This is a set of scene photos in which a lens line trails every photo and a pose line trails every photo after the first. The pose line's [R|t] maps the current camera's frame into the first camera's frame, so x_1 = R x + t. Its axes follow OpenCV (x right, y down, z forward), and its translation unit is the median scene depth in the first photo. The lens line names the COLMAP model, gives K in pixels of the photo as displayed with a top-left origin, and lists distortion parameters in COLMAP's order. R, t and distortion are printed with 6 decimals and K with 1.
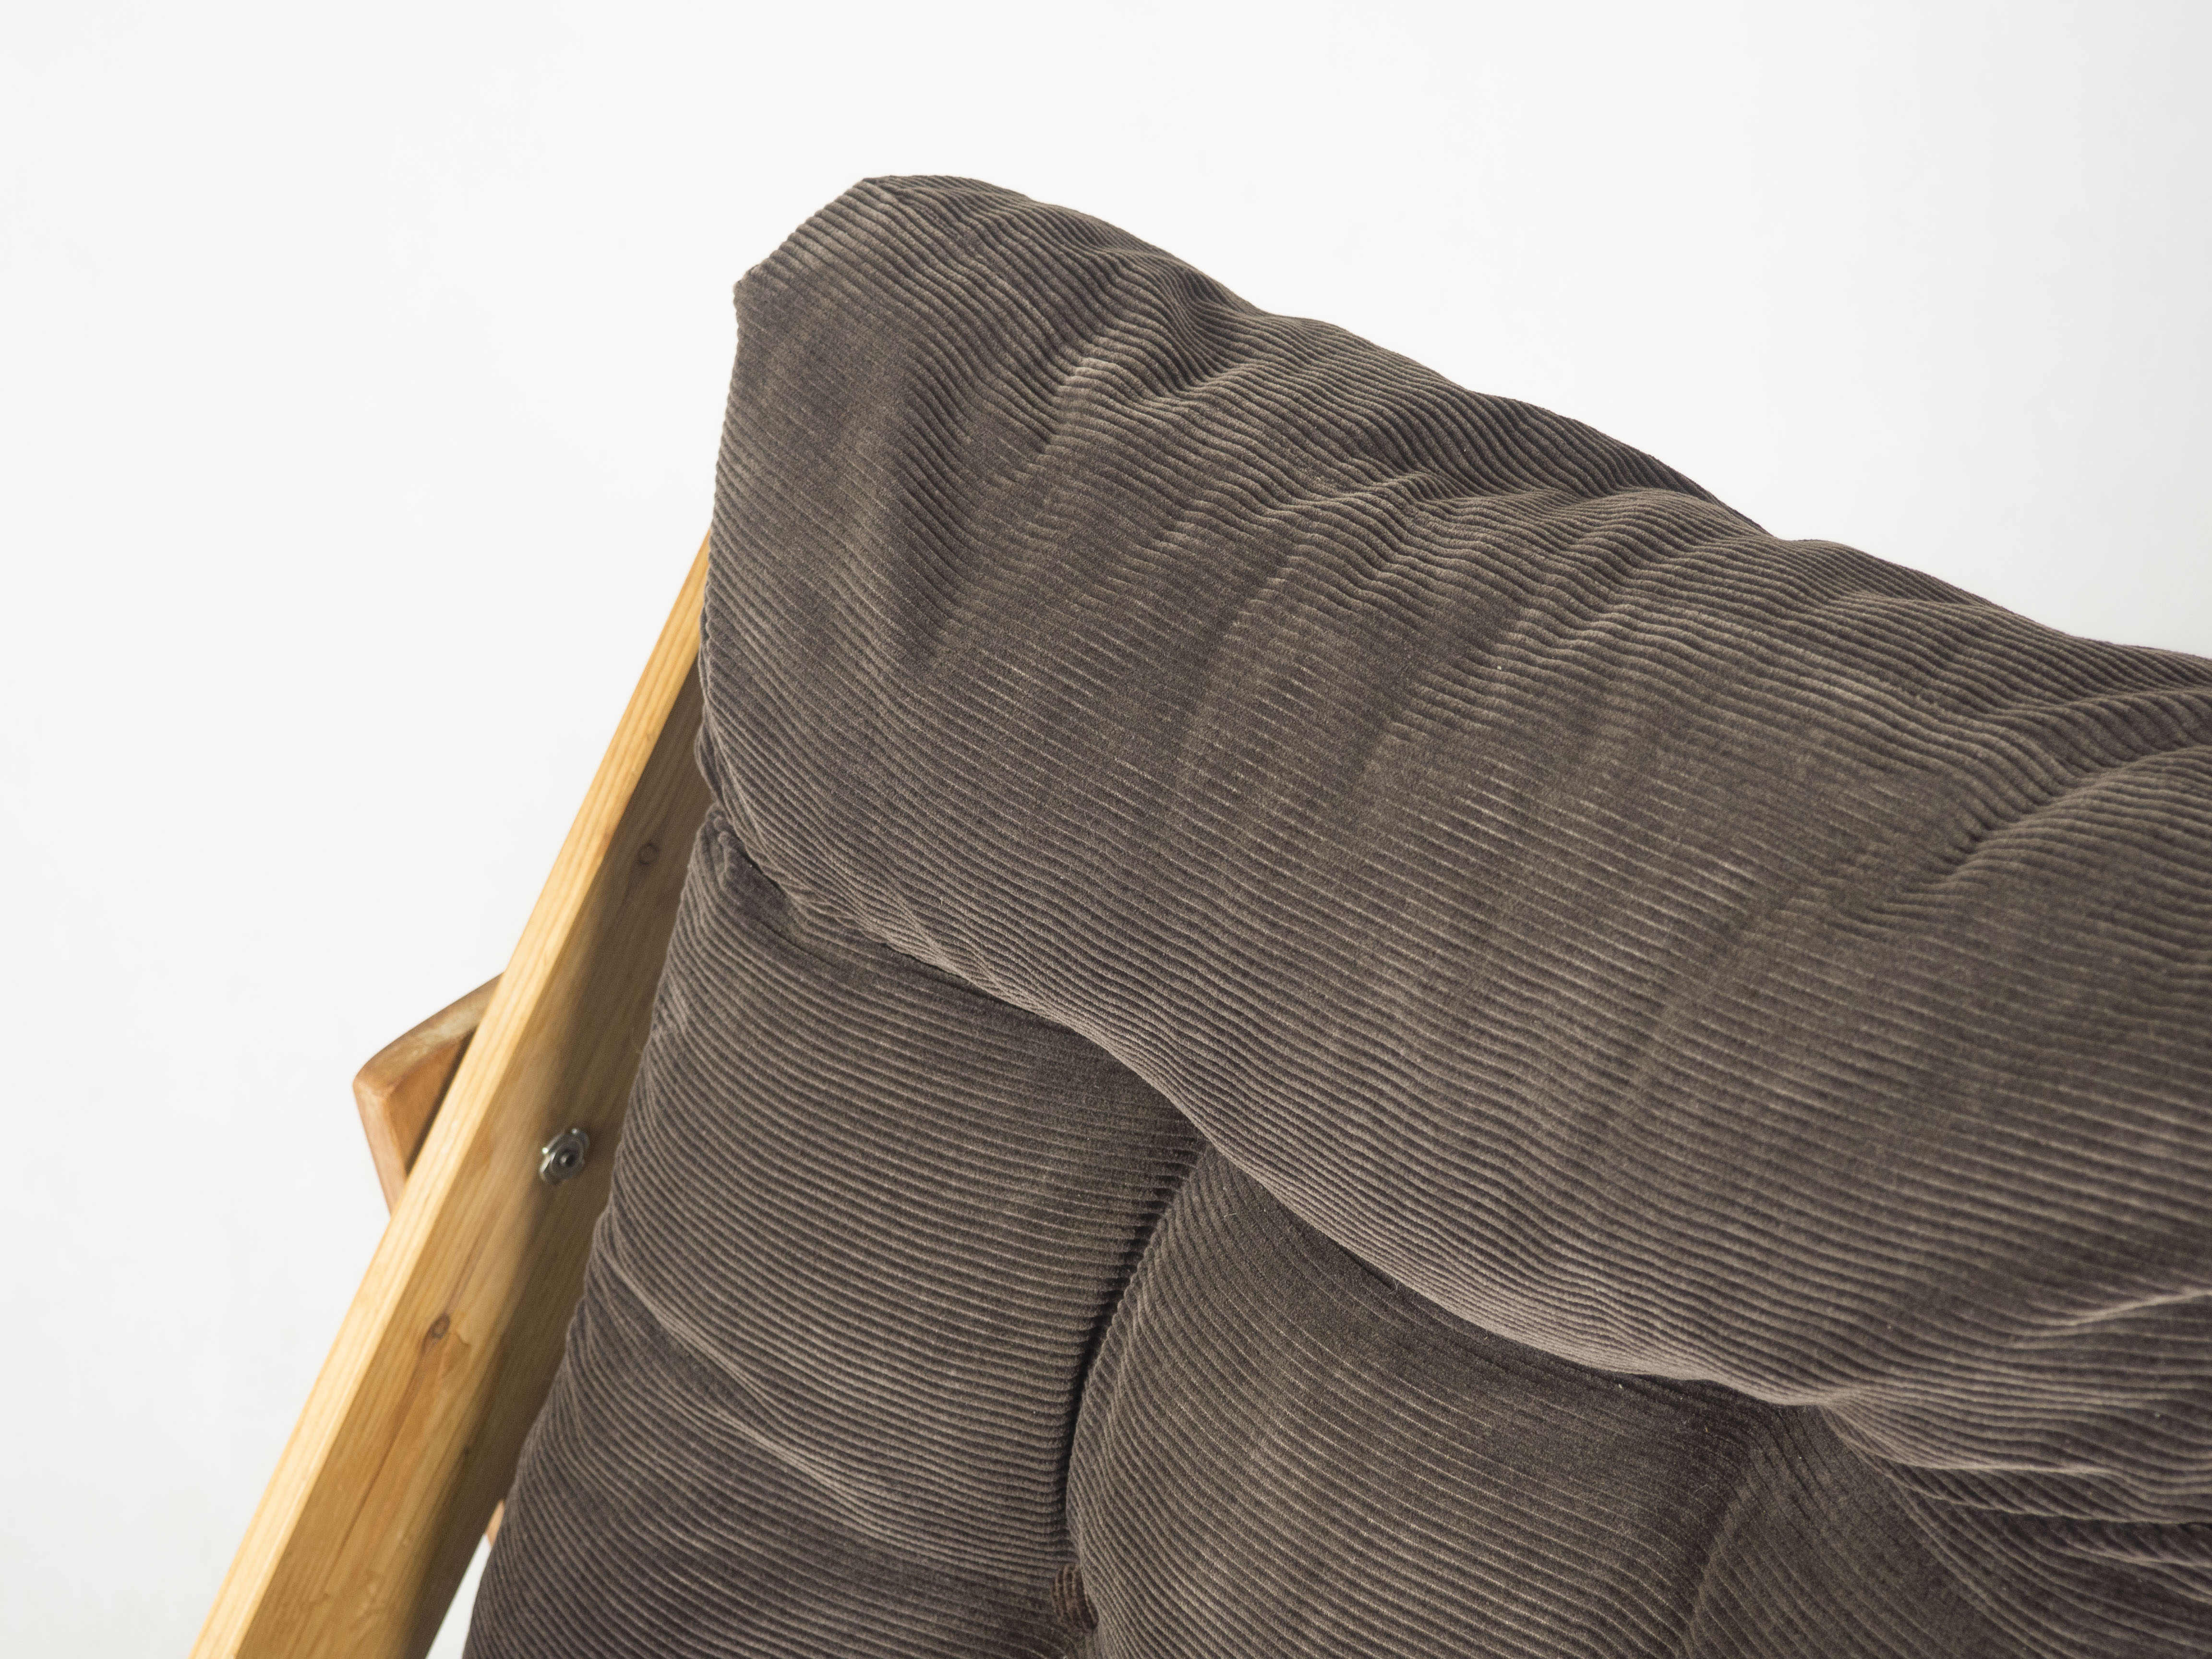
lens RADIAL K [[3387.8, 0, 1107.9], [0, 3387.8, 830.5], [0, 0, 1]] dist [0.008091, 0.000000]
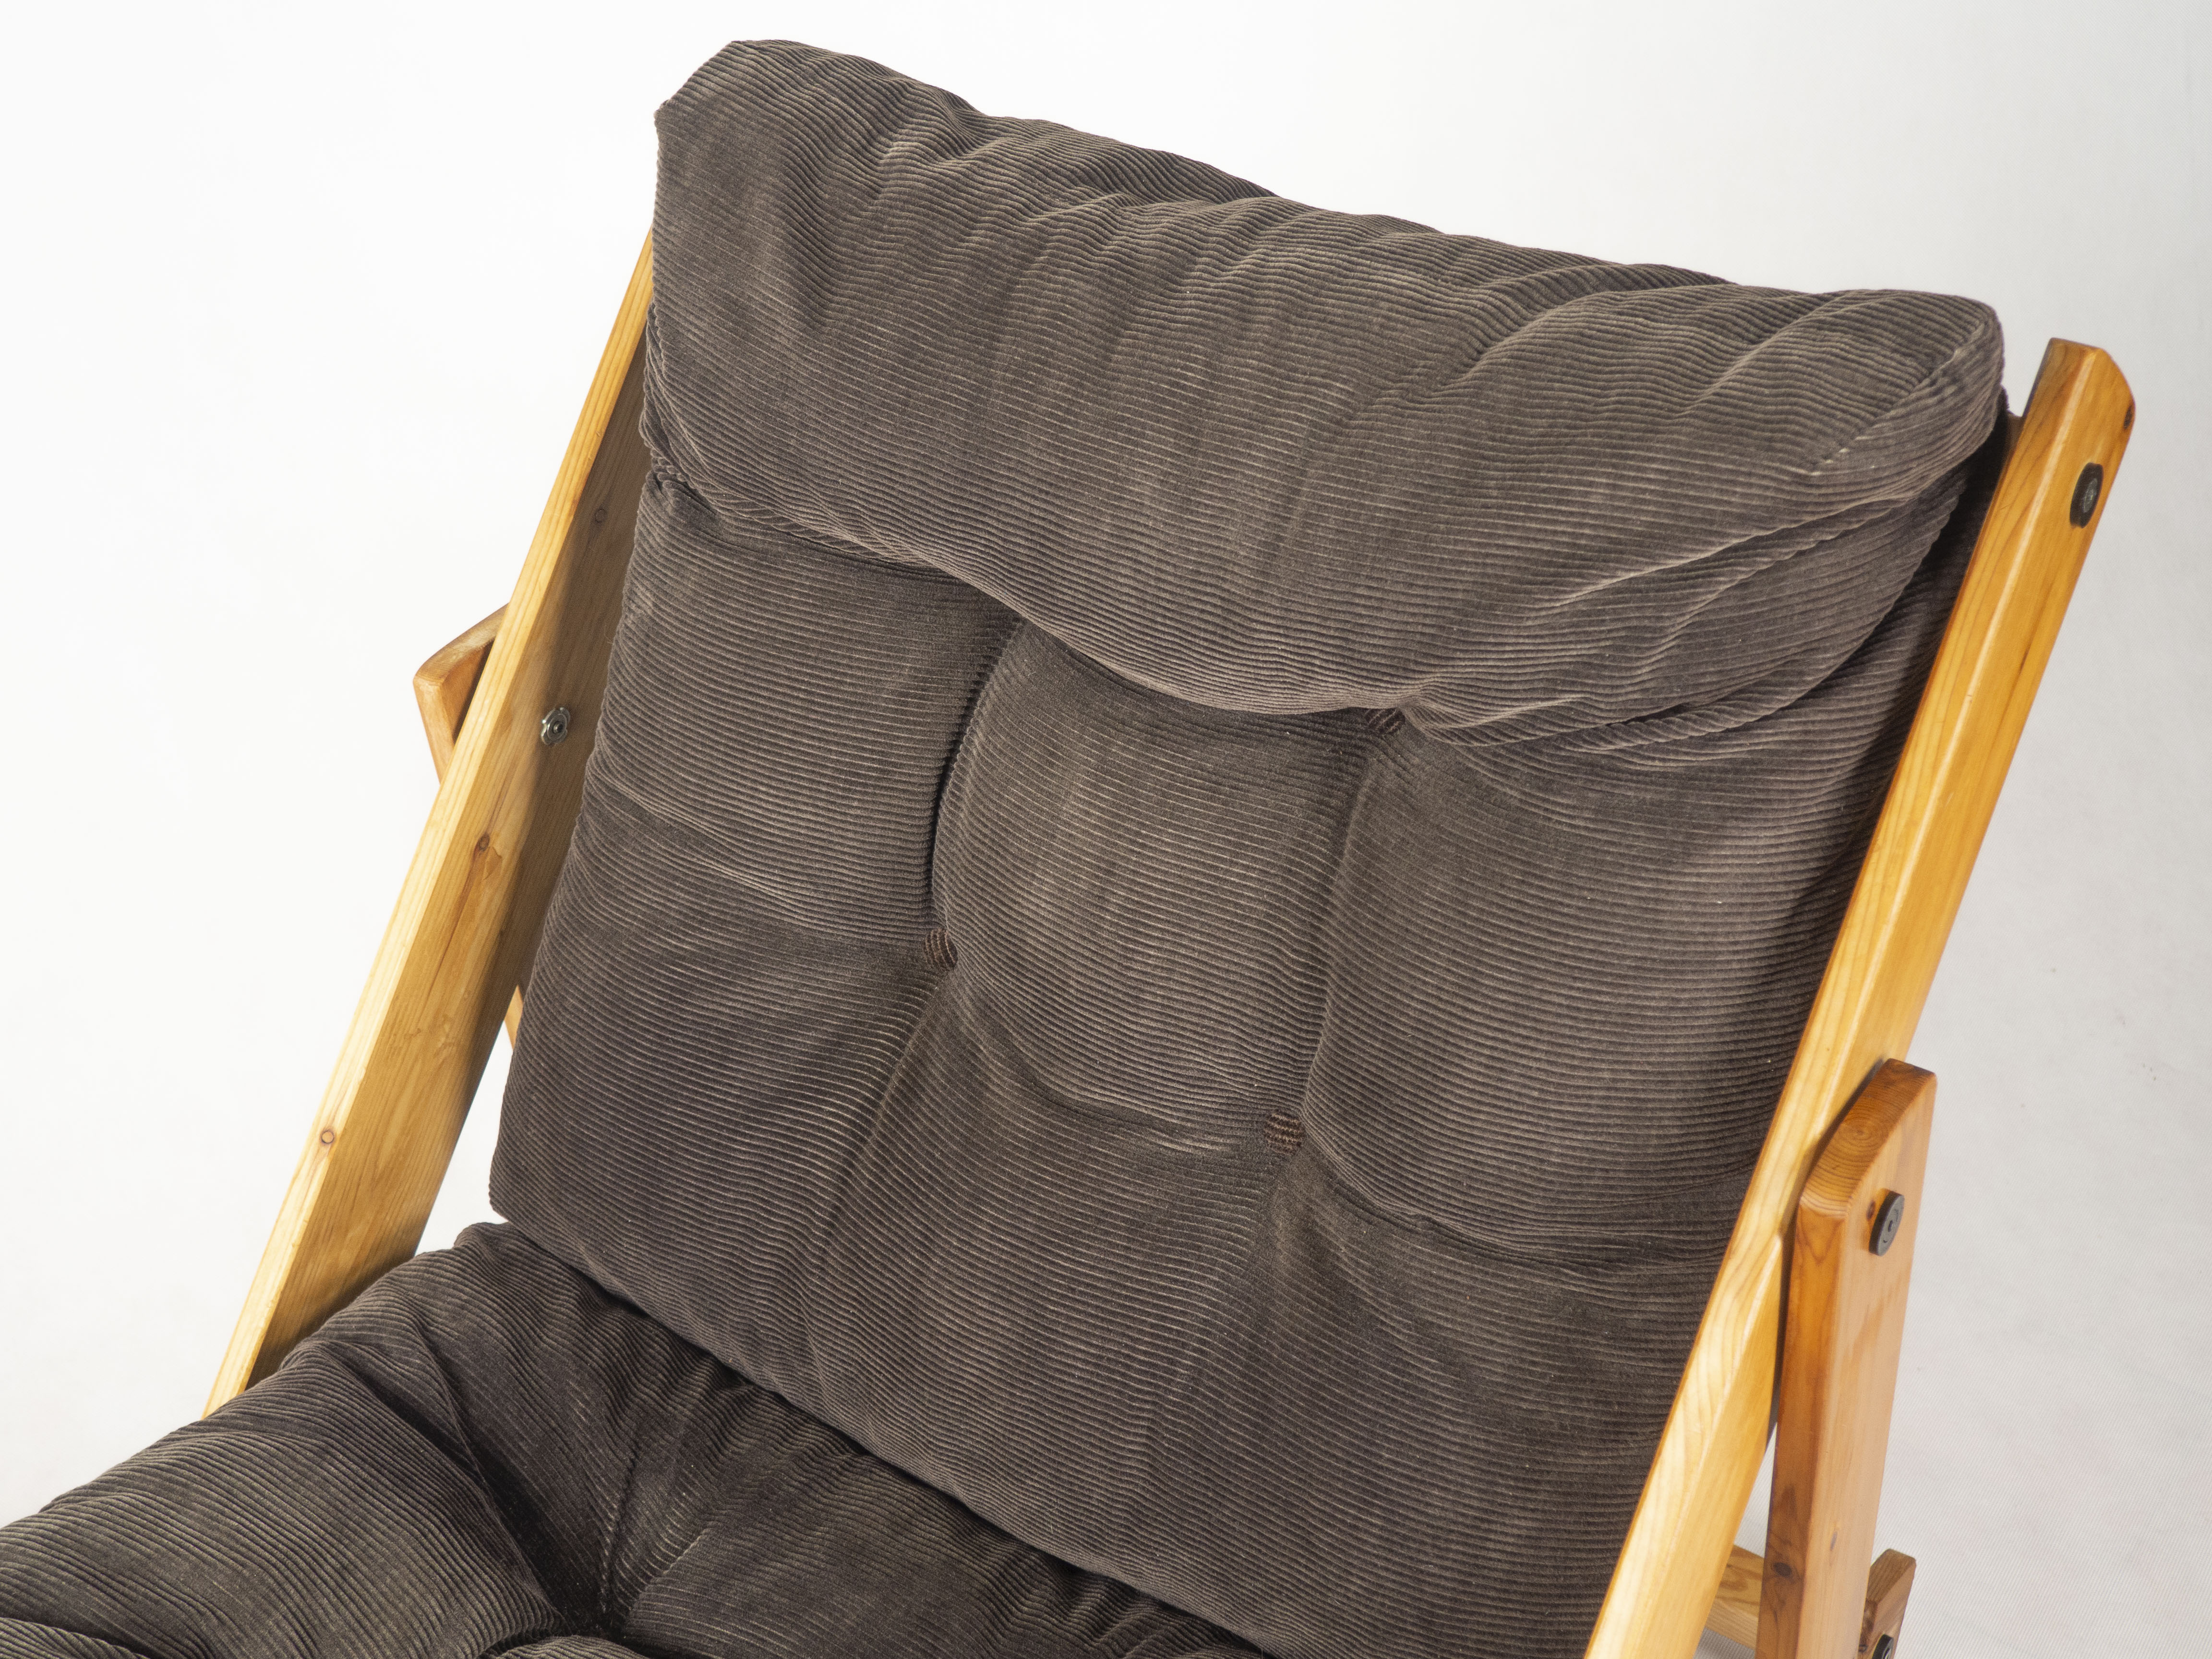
lens RADIAL K [[2805.5, 0, 1106.0], [0, 2805.5, 829.7], [0, 0, 1]] dist [0.016908, 0.000000]
pose [[0.985303, -0.080374, 0.150728, -0.140272], [0.077458, 0.996679, 0.025127, 0.162676], [-0.152246, -0.013082, 0.988256, -0.326345]]
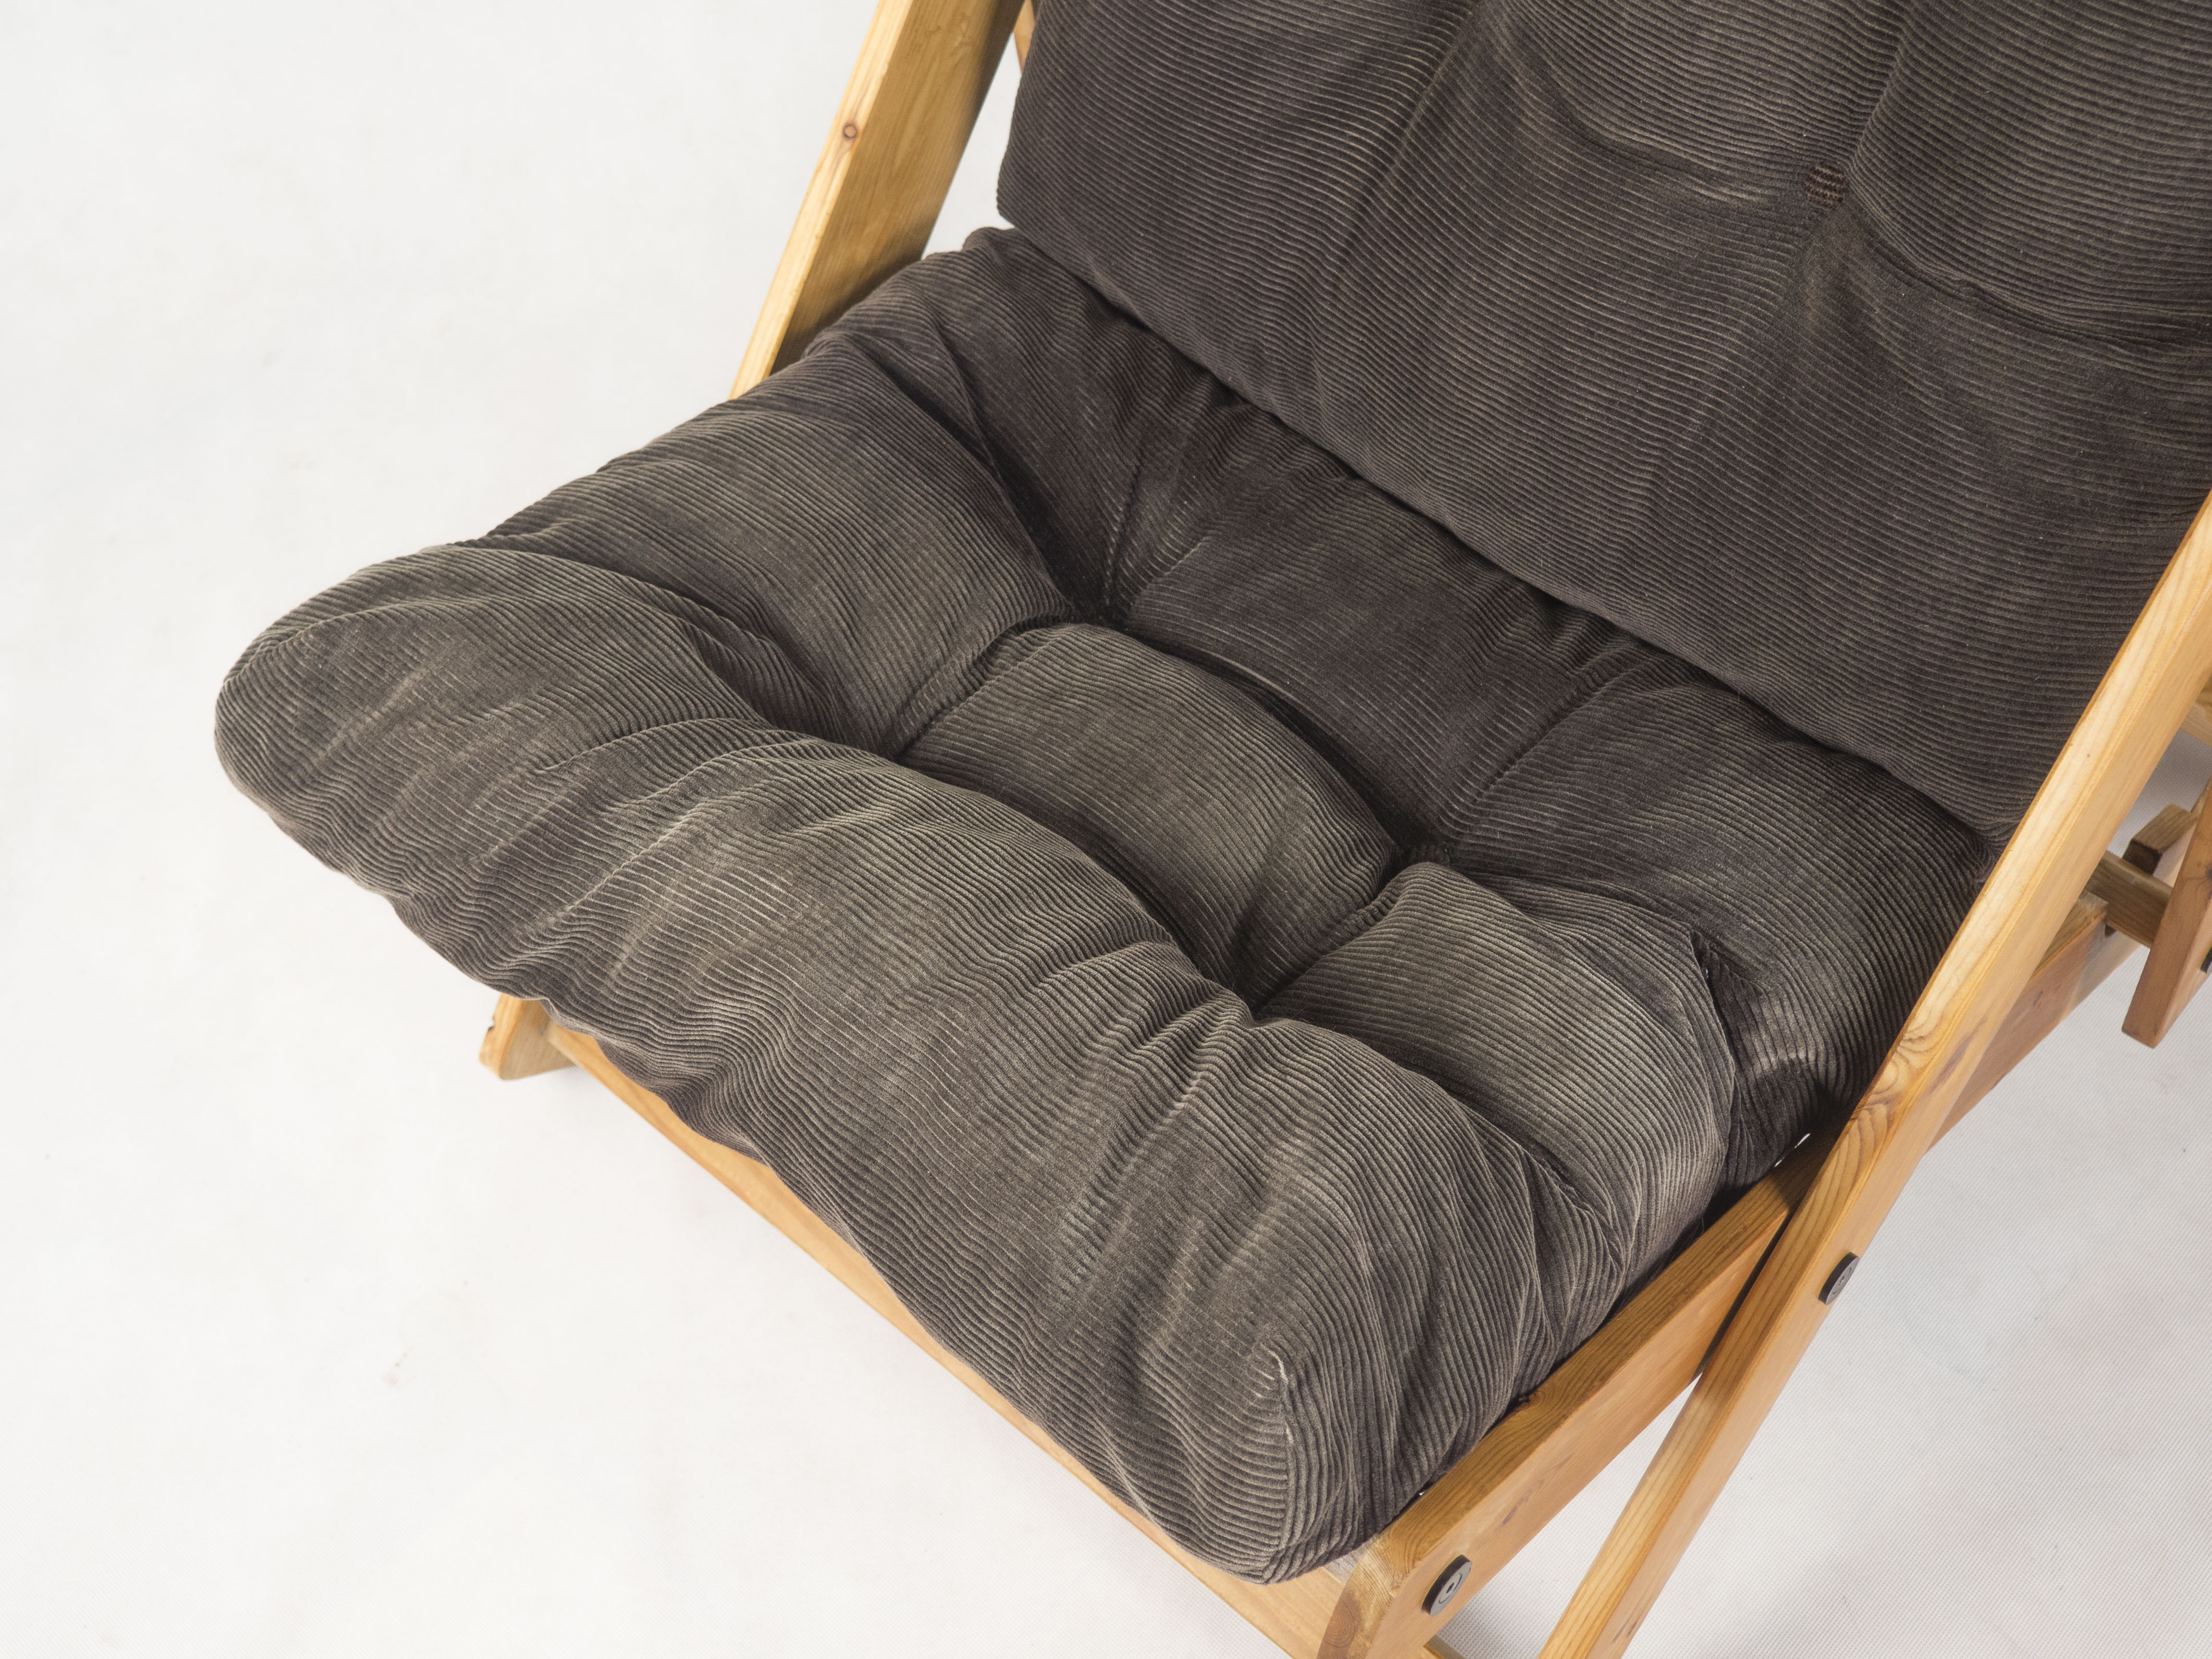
lens RADIAL K [[2805.5, 0, 1102.3], [0, 2805.5, 831.2], [0, 0, 1]] dist [0.016908, 0.000000]
pose [[0.999337, -0.036401, 0.000880, -0.215616], [0.033783, 0.935961, 0.350480, 0.157488], [-0.013582, -0.350218, 0.936570, -0.345706]]
